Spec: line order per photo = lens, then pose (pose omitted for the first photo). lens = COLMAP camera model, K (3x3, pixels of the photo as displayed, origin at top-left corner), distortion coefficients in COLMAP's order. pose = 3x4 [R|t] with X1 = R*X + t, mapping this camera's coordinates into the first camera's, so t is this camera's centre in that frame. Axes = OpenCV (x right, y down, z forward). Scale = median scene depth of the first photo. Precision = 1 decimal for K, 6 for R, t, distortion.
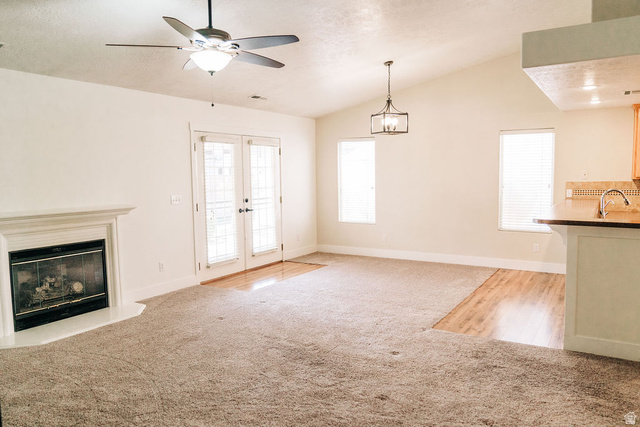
lens RADIAL K [[478.2, 0, 320.0], [0, 478.2, 213.5], [0, 0, 1]] dist [-0.010701, -0.004736]
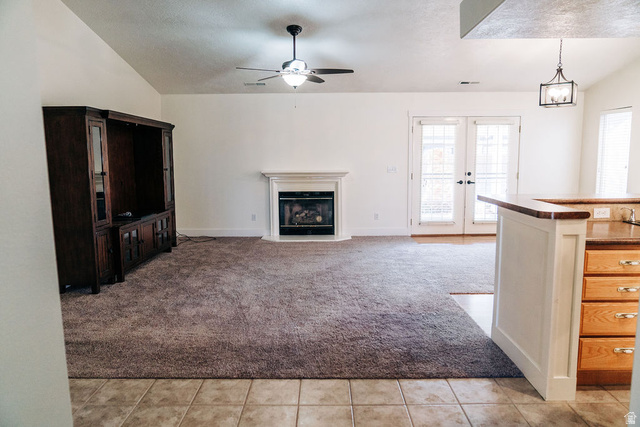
lens RADIAL K [[443.7, 0, 320.0], [0, 443.7, 213.5], [0, 0, 1]] dist [-0.004436, -0.001355]
pose [[0.510884, 0.117916, -0.851524, 0.668221], [-0.073027, 0.992920, 0.093682, -0.007471], [0.856542, 0.014324, 0.515878, 0.169075]]
